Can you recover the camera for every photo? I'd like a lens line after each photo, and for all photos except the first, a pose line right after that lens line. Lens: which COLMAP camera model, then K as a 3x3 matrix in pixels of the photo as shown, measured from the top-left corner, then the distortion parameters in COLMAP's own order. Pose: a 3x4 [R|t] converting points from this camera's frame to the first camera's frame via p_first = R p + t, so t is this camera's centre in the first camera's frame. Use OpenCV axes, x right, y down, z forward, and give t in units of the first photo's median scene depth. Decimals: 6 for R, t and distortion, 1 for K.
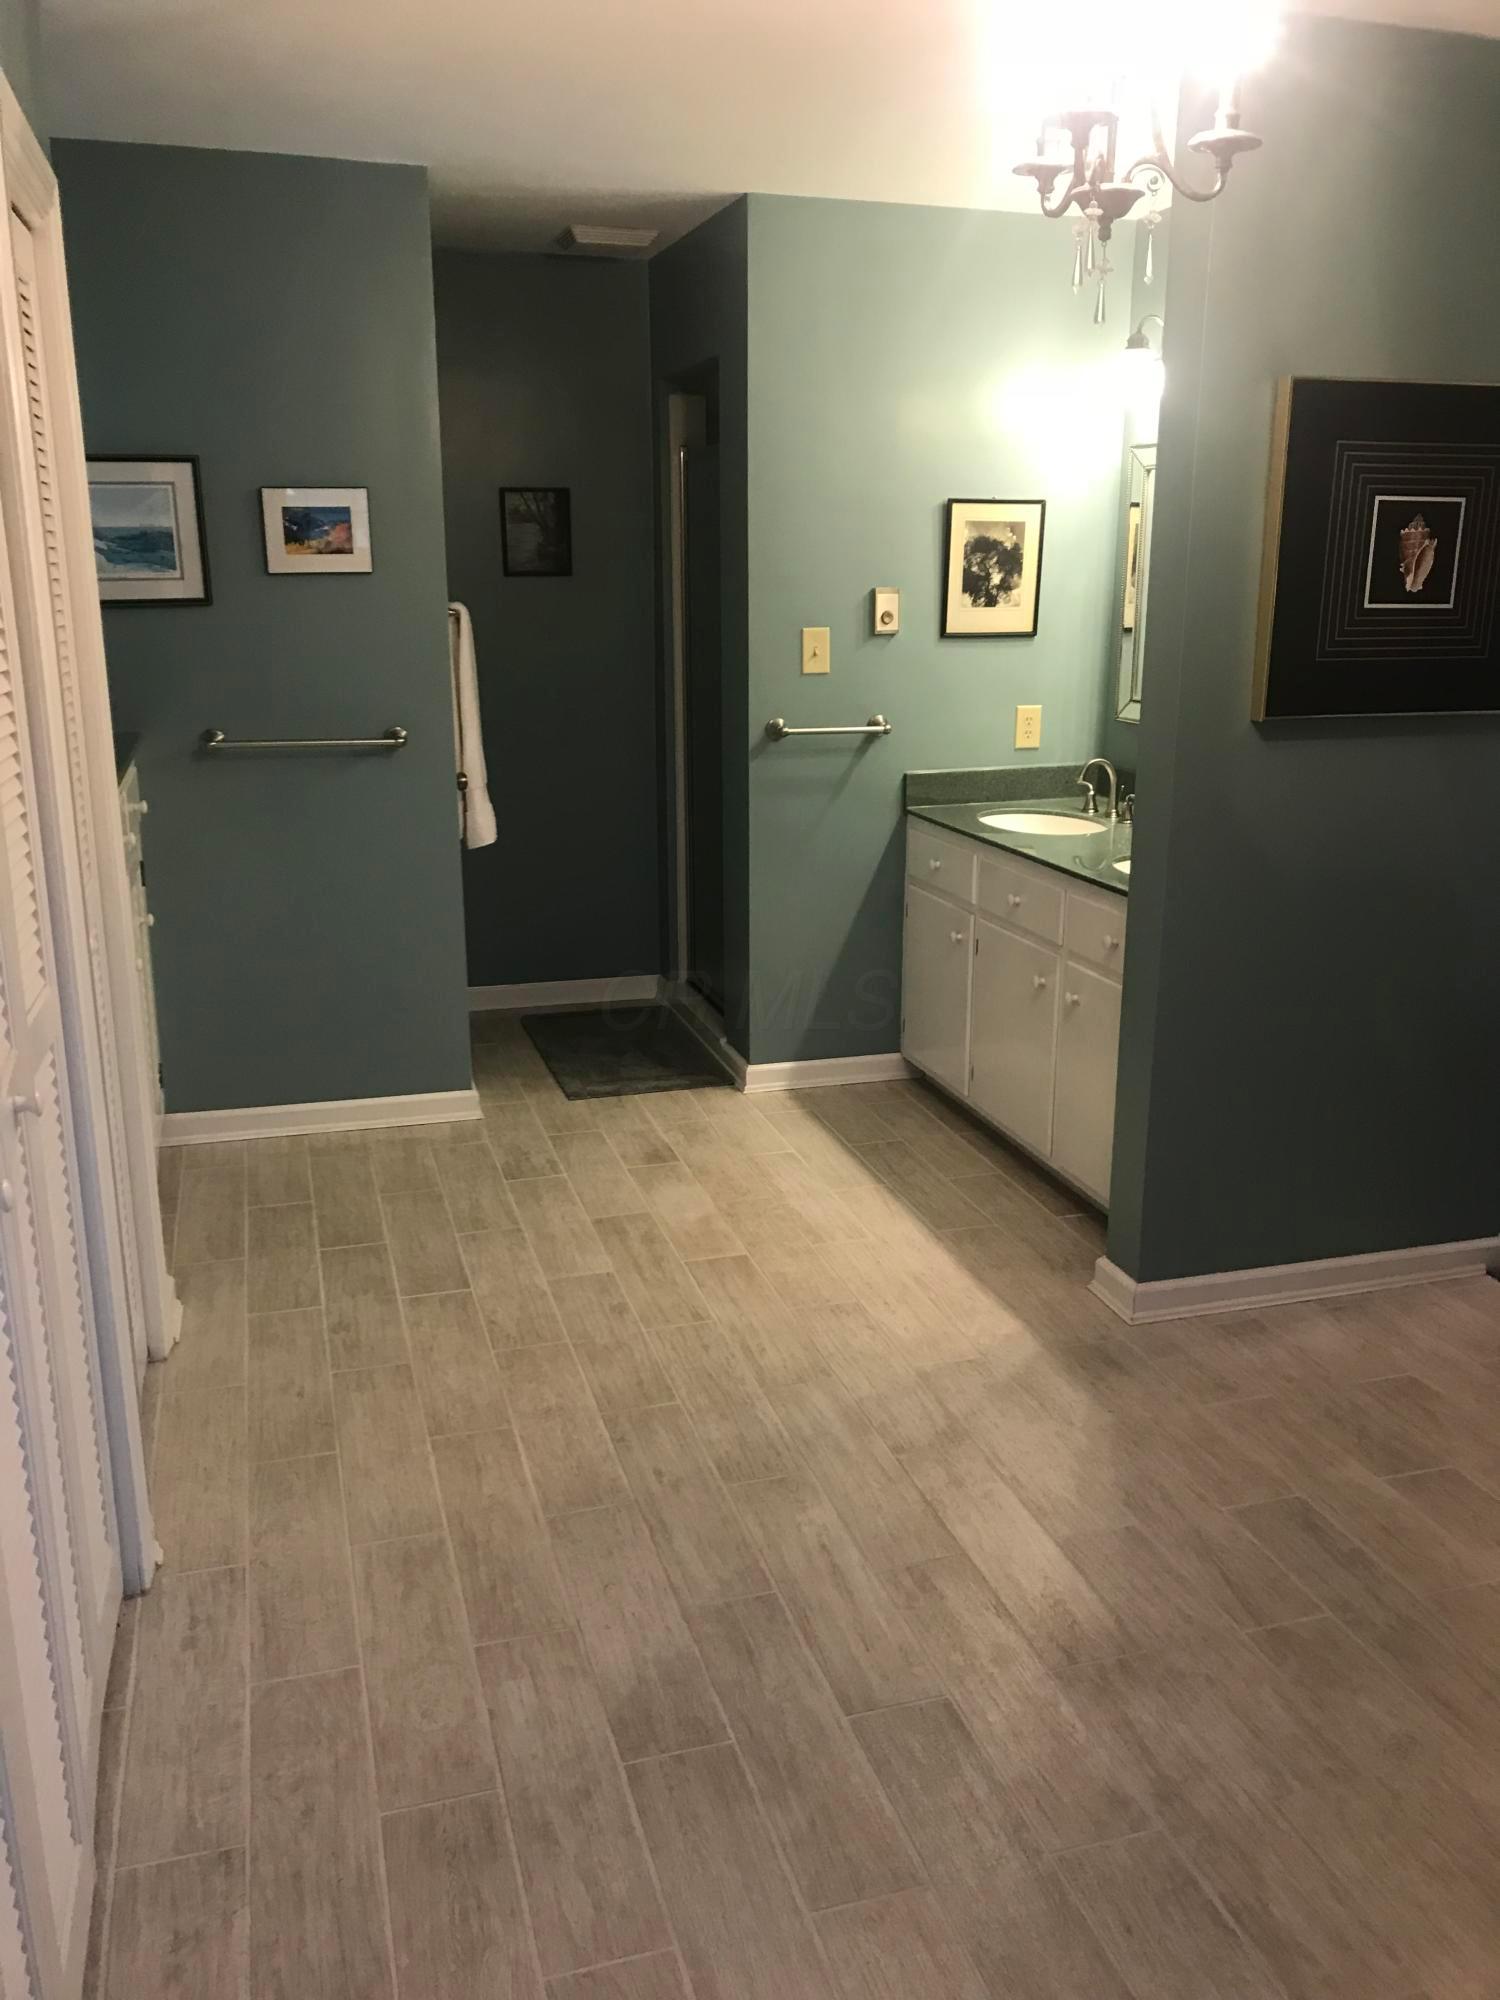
lens RADIAL K [[1633.7, 0, 789.5], [0, 1633.7, 995.8], [0, 0, 1]] dist [0.101409, -0.222442]
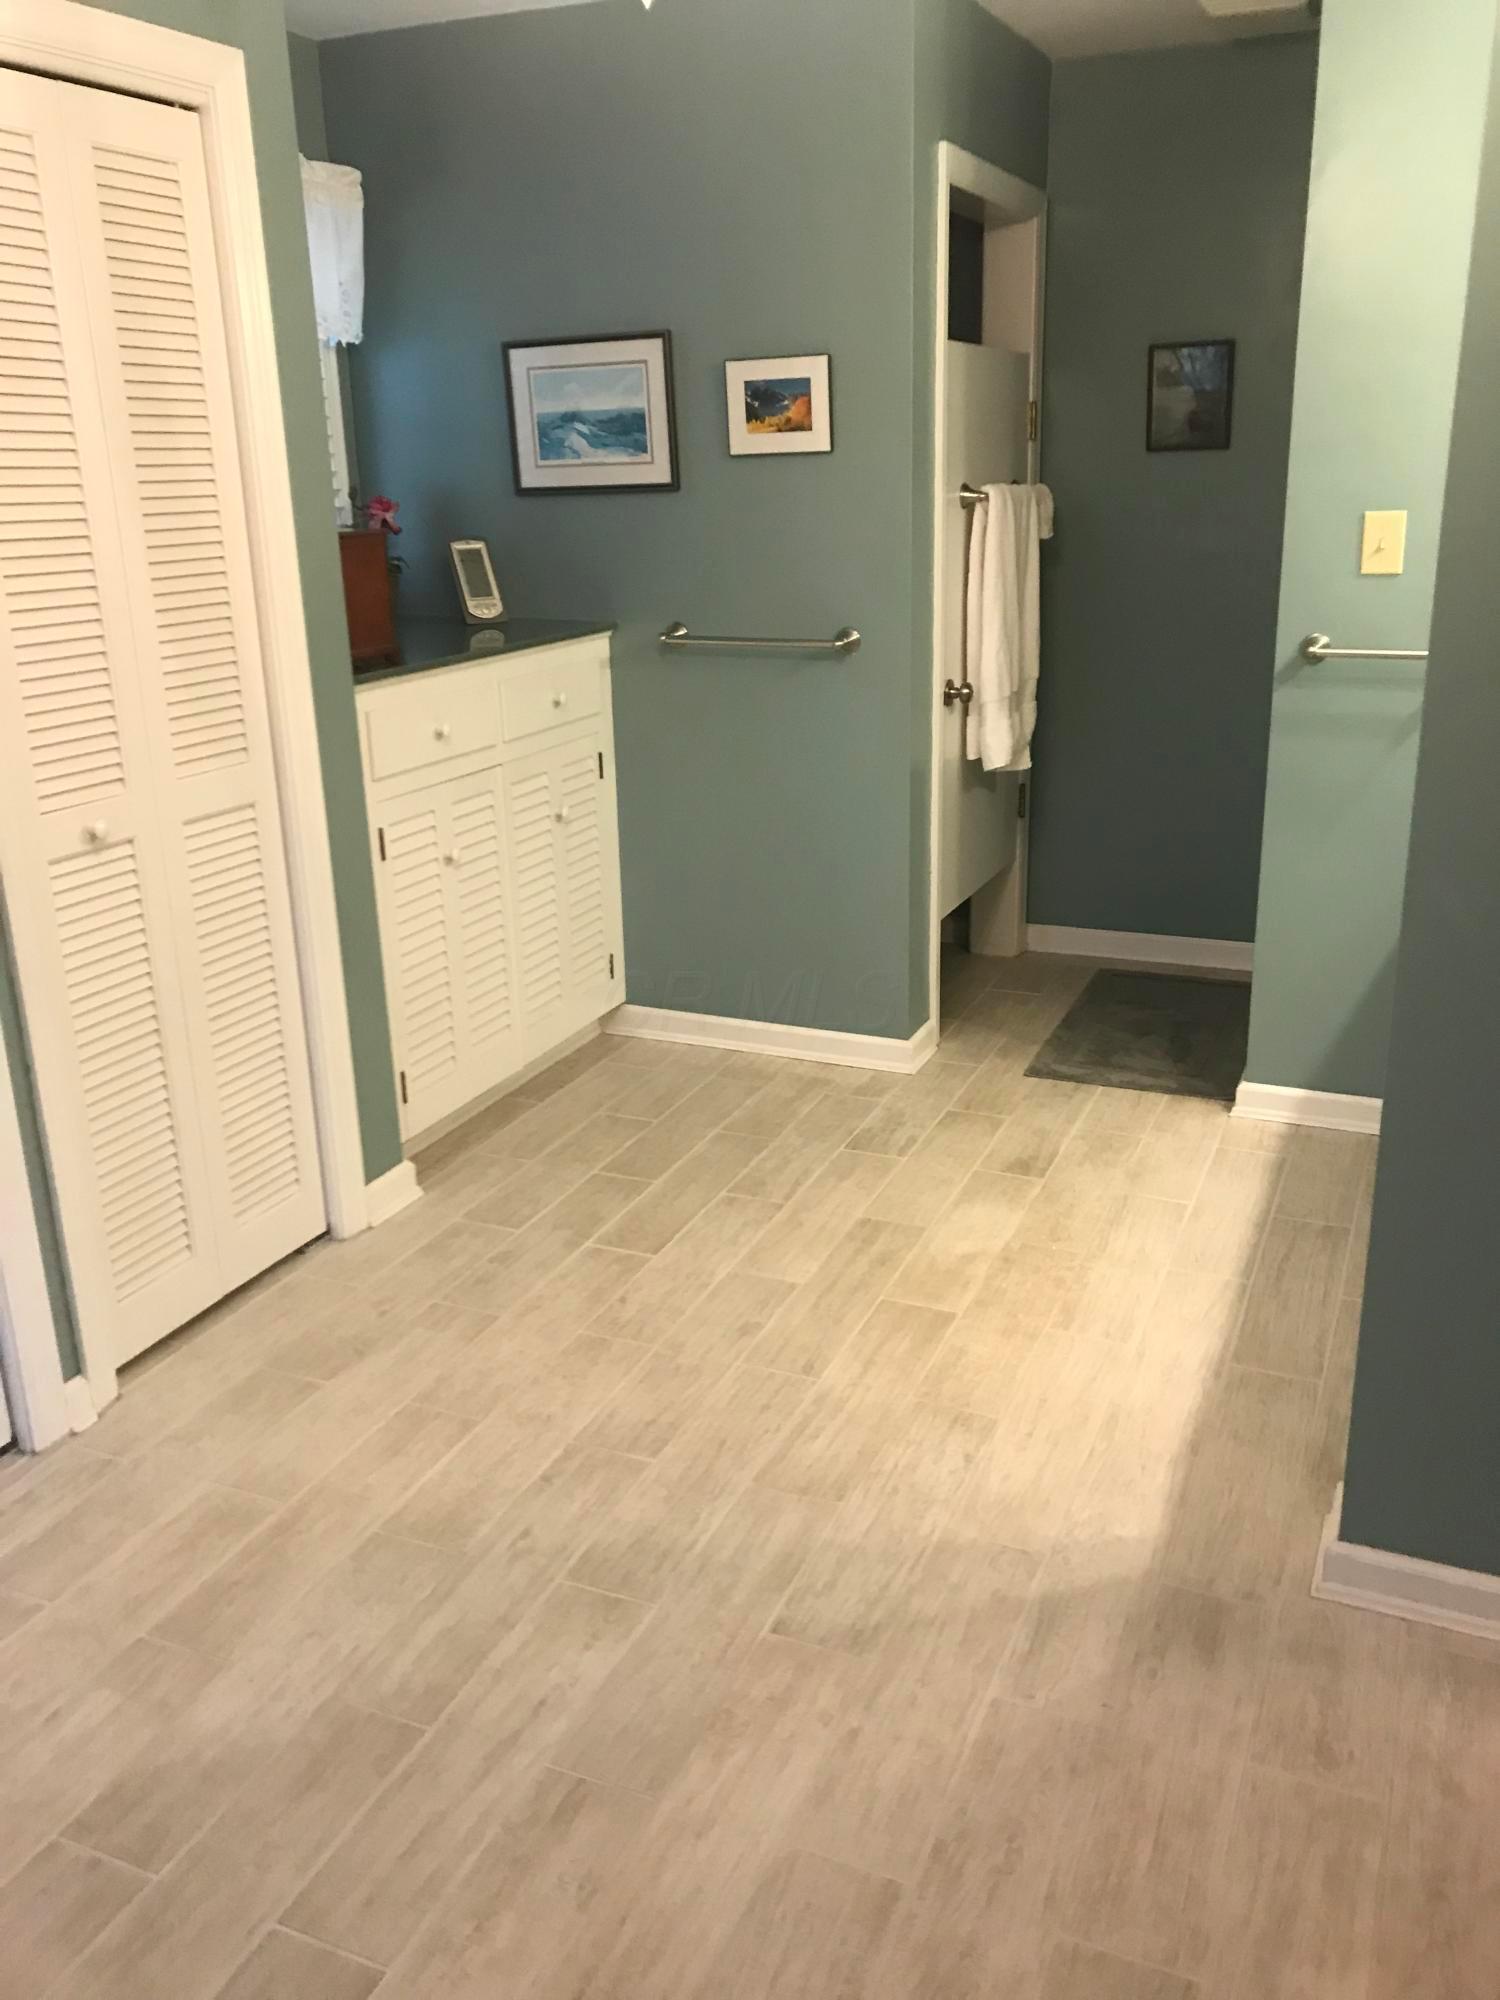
lens RADIAL K [[1633.7, 0, 789.5], [0, 1633.7, 995.8], [0, 0, 1]] dist [0.101409, -0.222442]
pose [[0.761723, 0.184602, -0.621048, 0.370319], [-0.144893, 0.982809, 0.114420, -0.071819], [0.631494, 0.002829, 0.775376, 0.321531]]
